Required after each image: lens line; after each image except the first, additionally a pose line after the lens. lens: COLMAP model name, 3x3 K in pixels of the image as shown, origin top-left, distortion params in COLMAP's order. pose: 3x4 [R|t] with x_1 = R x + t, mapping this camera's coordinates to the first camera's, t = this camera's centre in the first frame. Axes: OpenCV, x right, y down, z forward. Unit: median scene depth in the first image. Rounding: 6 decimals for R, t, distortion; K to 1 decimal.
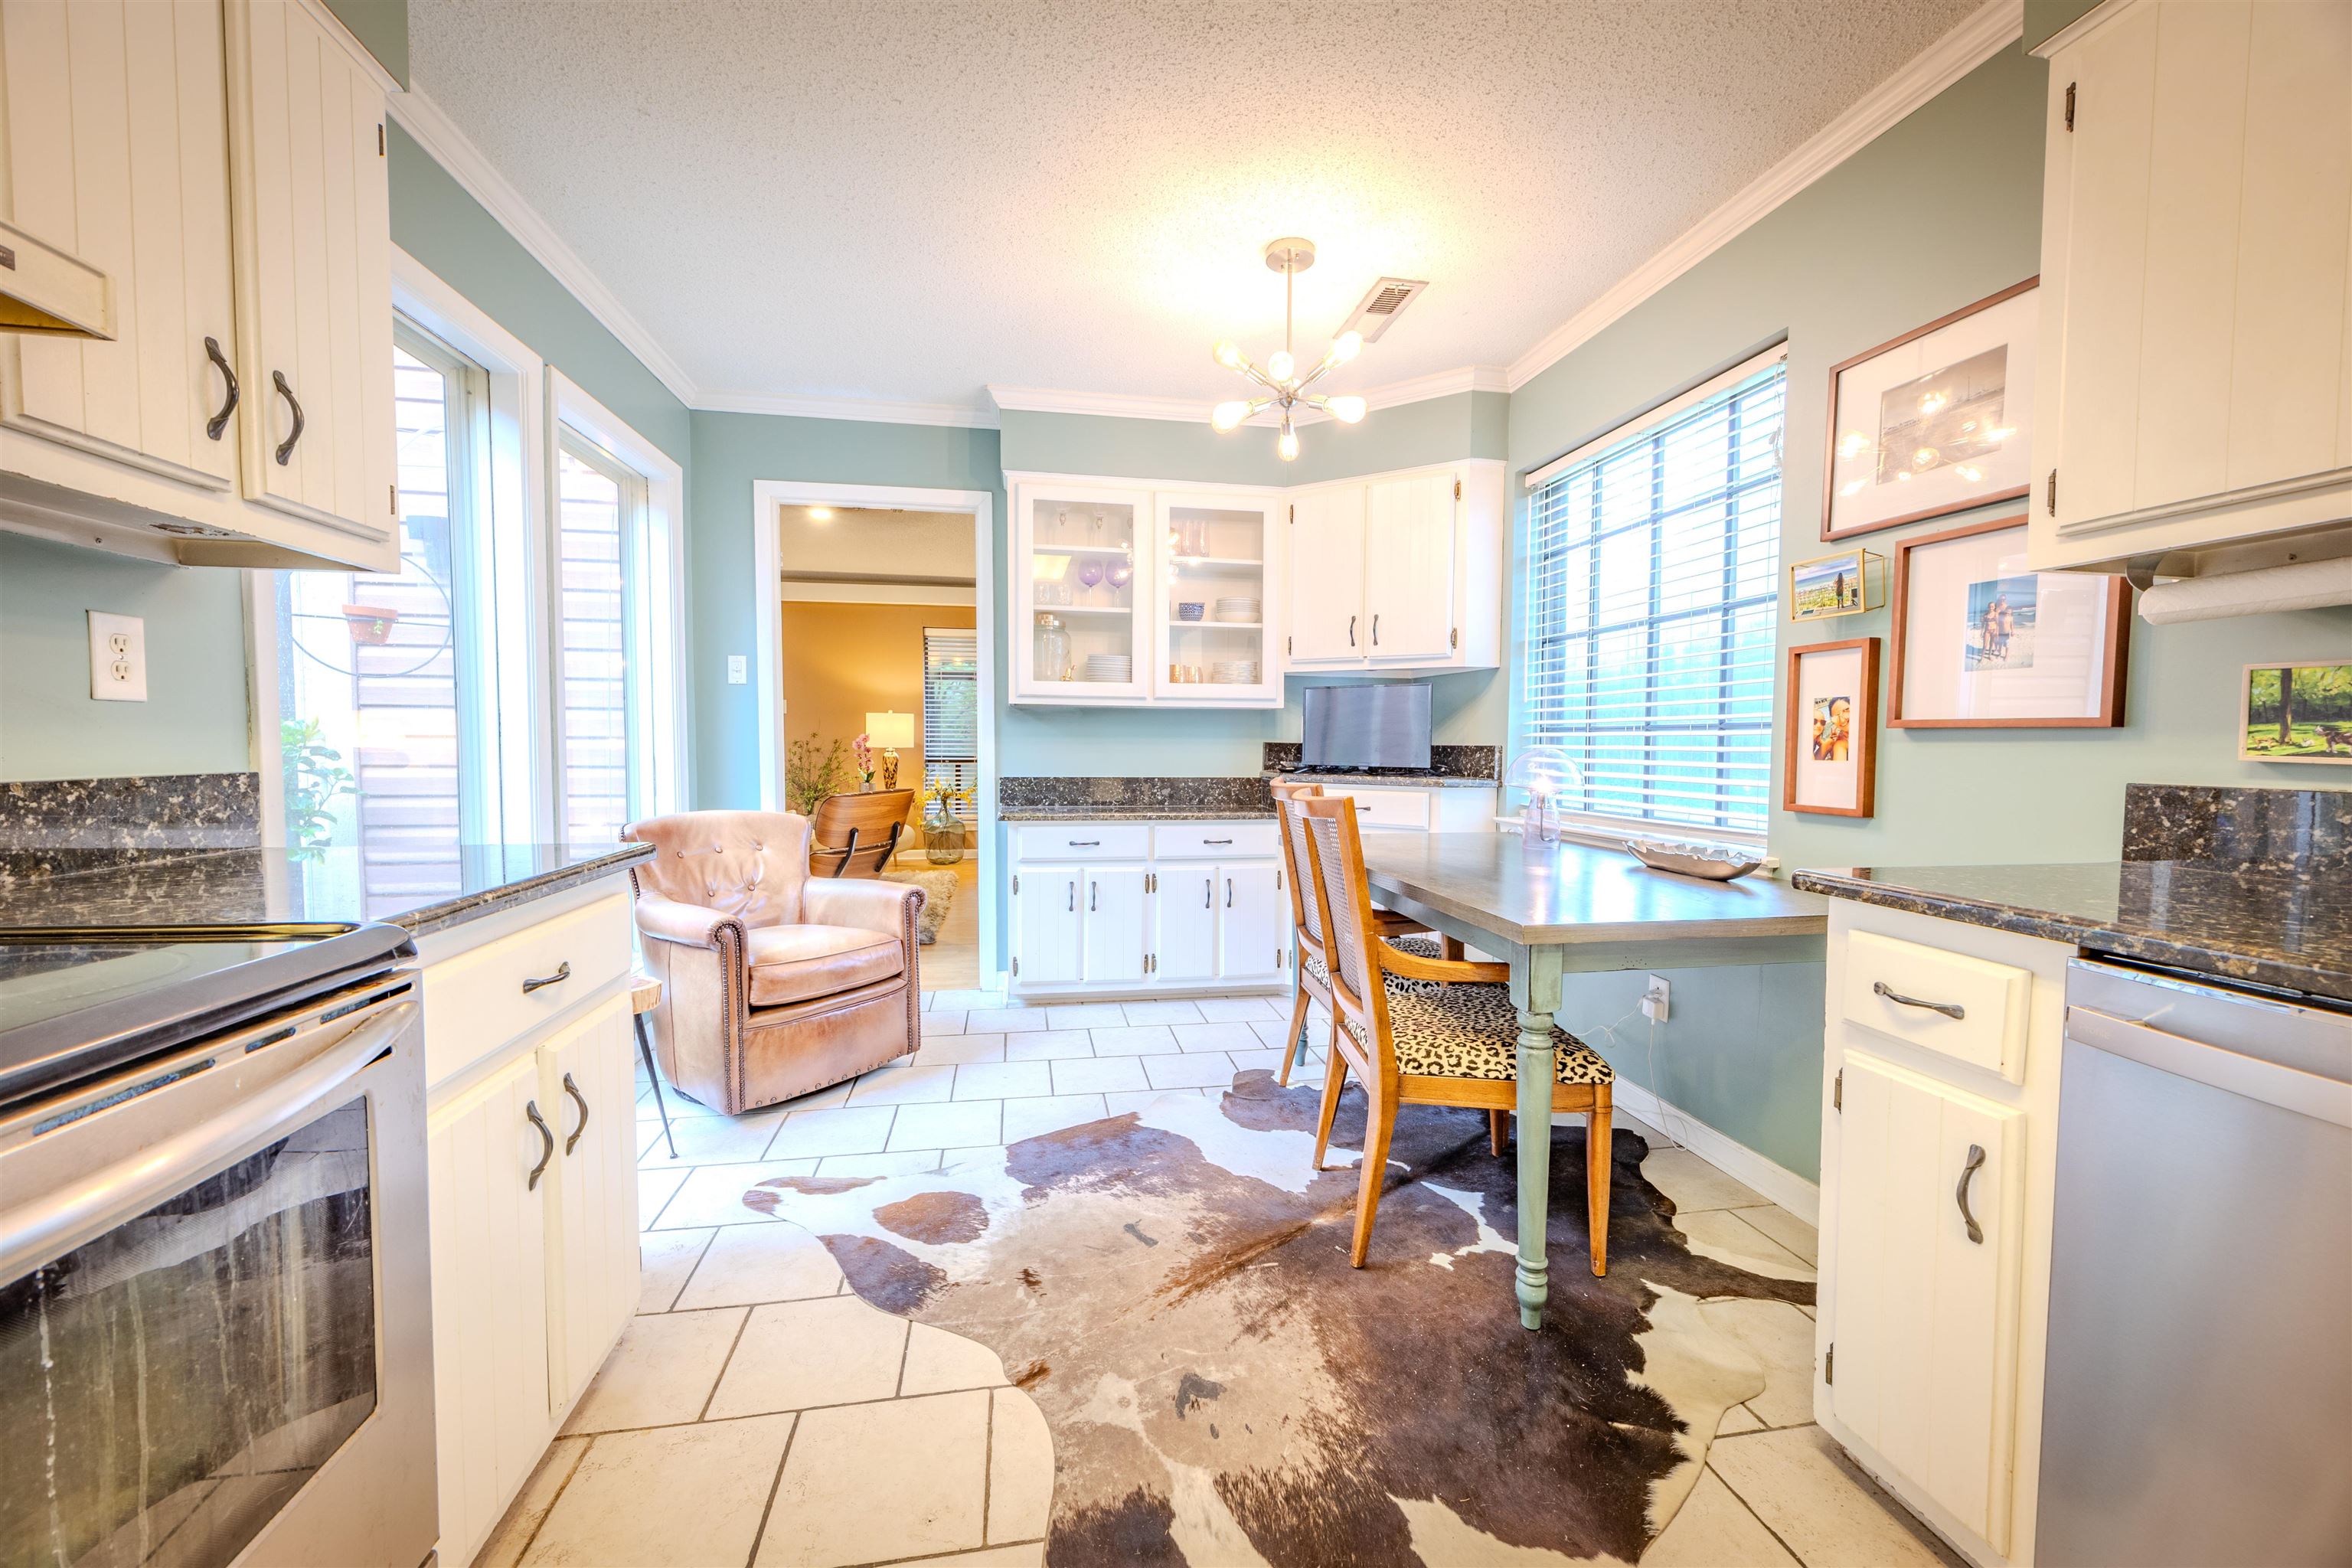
lens RADIAL K [[903.4, 0, 1176.0], [0, 903.4, 784.0], [0, 0, 1]] dist [-0.001019, -0.000310]
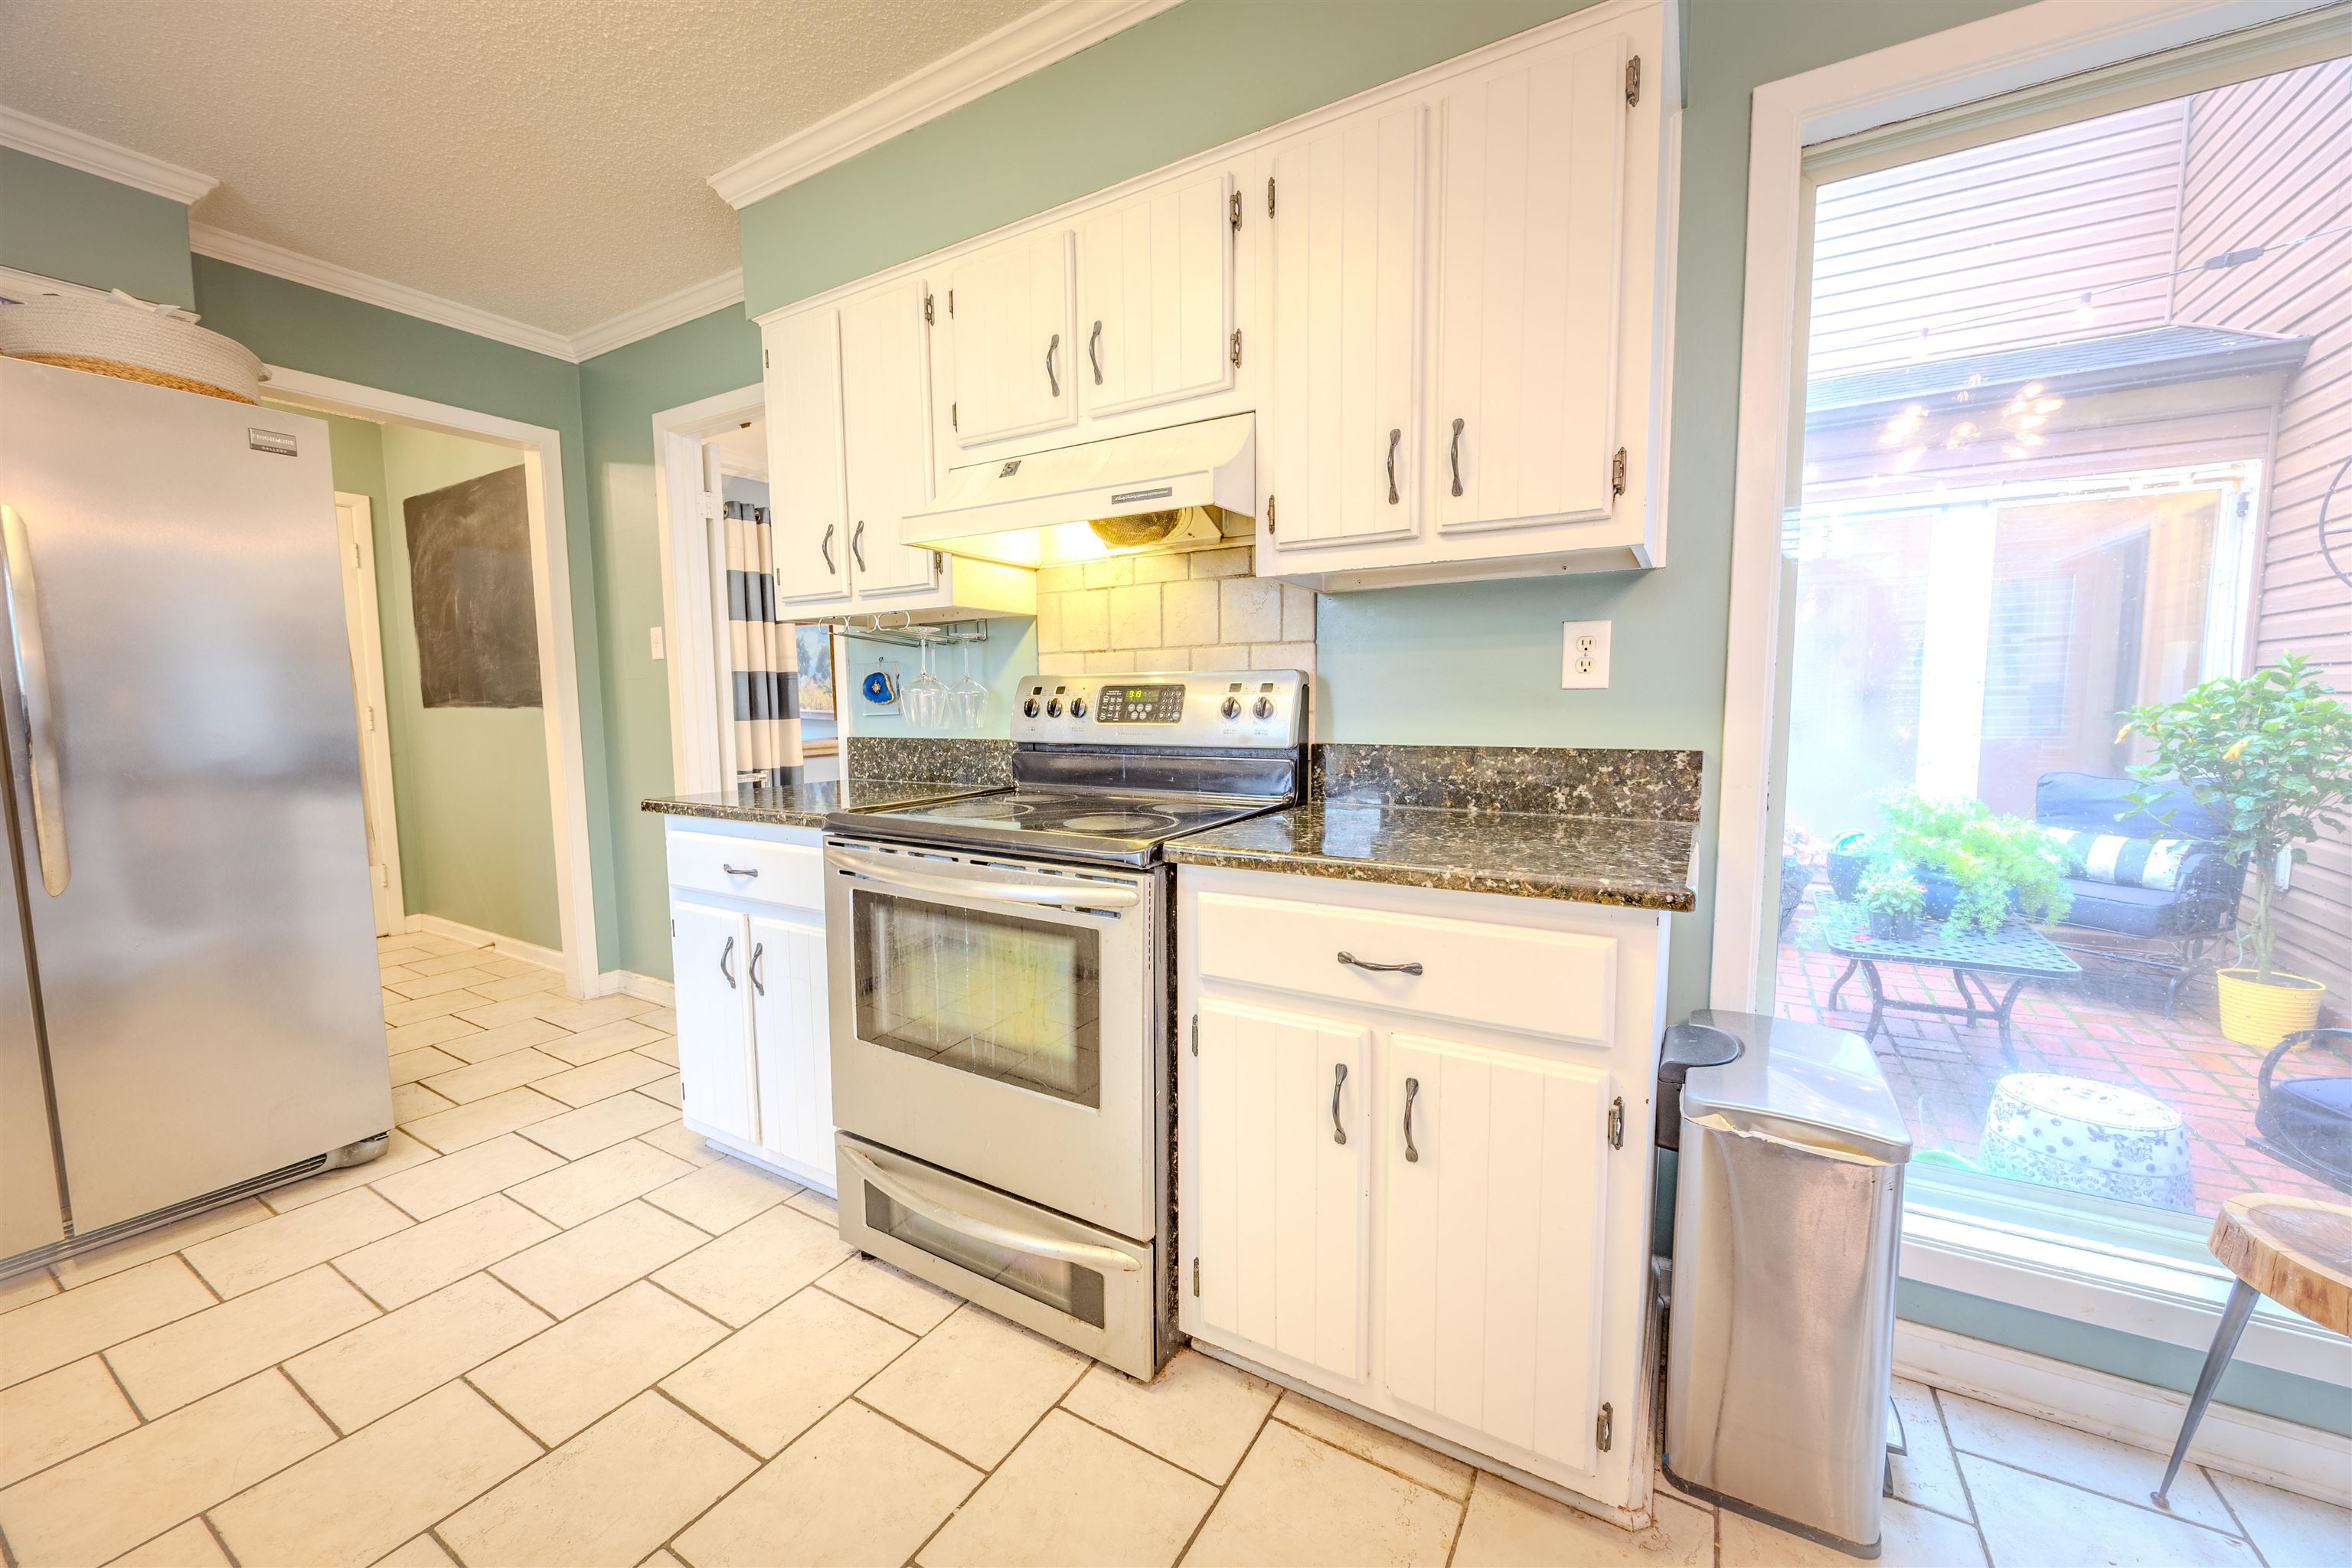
lens RADIAL K [[903.4, 0, 1176.0], [0, 903.4, 784.0], [0, 0, 1]] dist [-0.001019, -0.000310]
pose [[-0.648329, 0.071589, -0.757987, 0.096749], [-0.034447, 0.991792, 0.123134, -0.049797], [0.760580, 0.105941, -0.640542, 0.725354]]
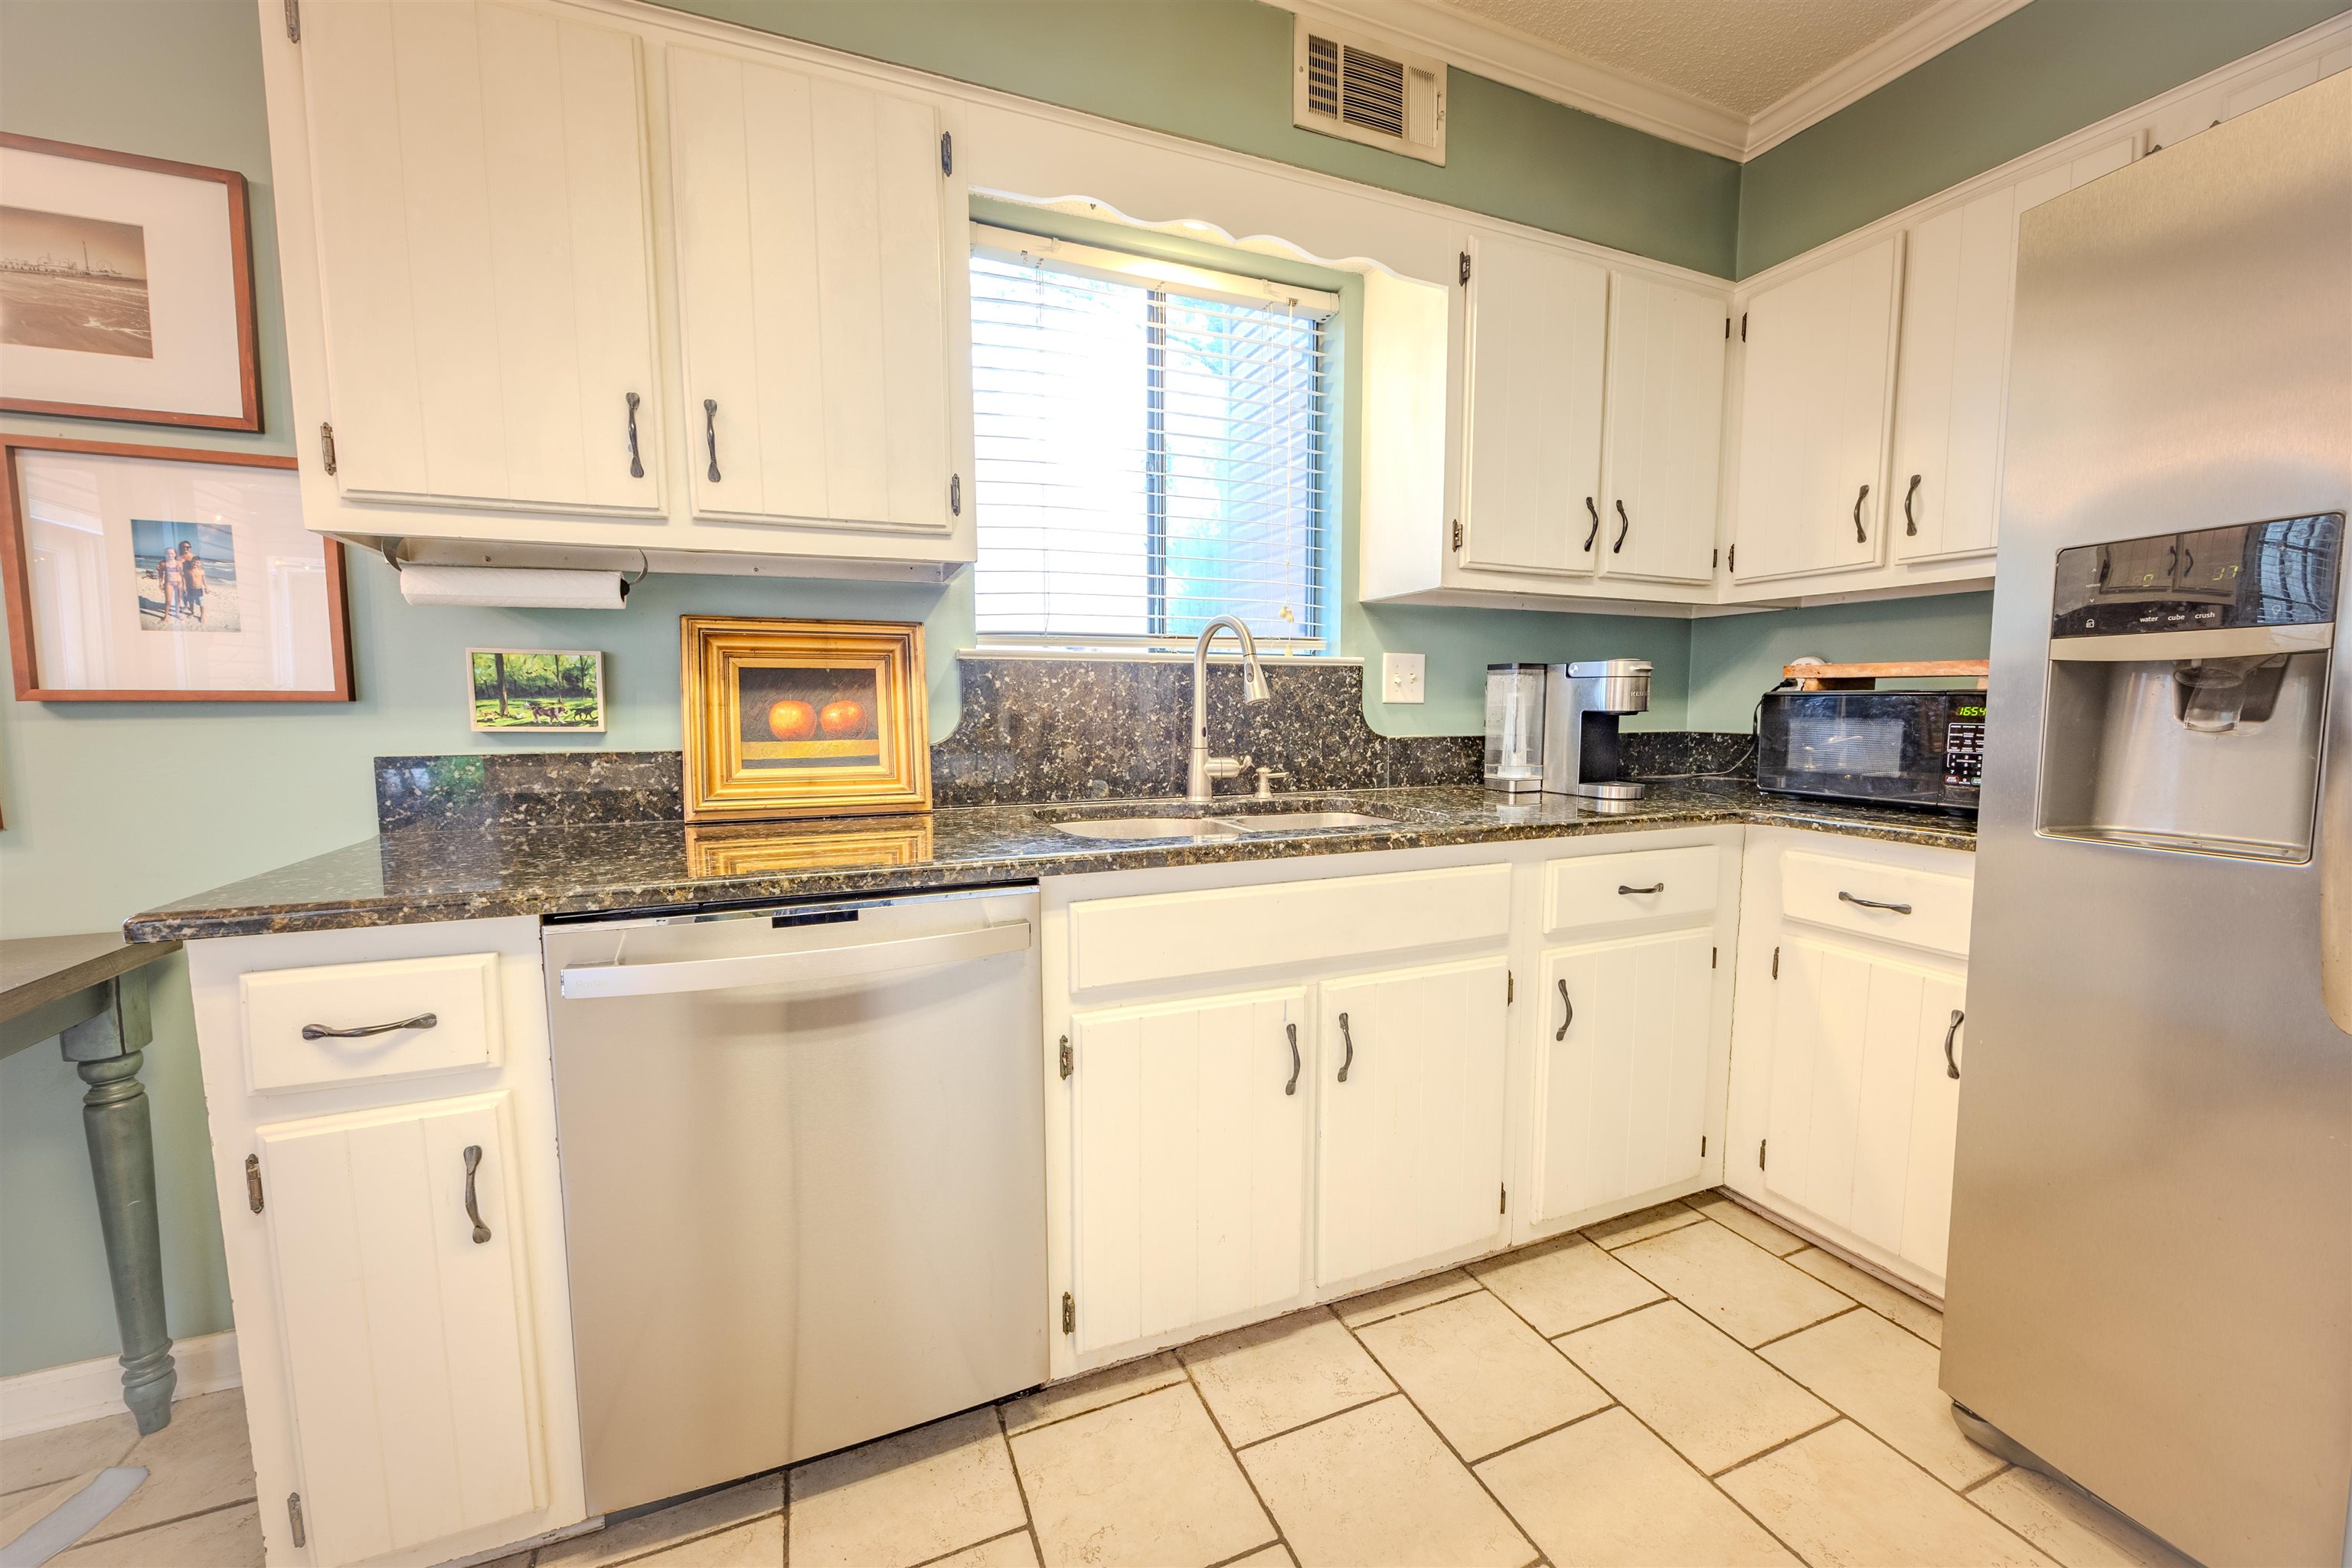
lens RADIAL K [[903.4, 0, 1176.0], [0, 903.4, 784.0], [0, 0, 1]] dist [-0.001019, -0.000310]
pose [[-0.218908, -0.095155, 0.971095, -0.074163], [0.050013, 0.992831, 0.108559, -0.020804], [-0.974463, 0.072332, -0.212580, 0.197919]]
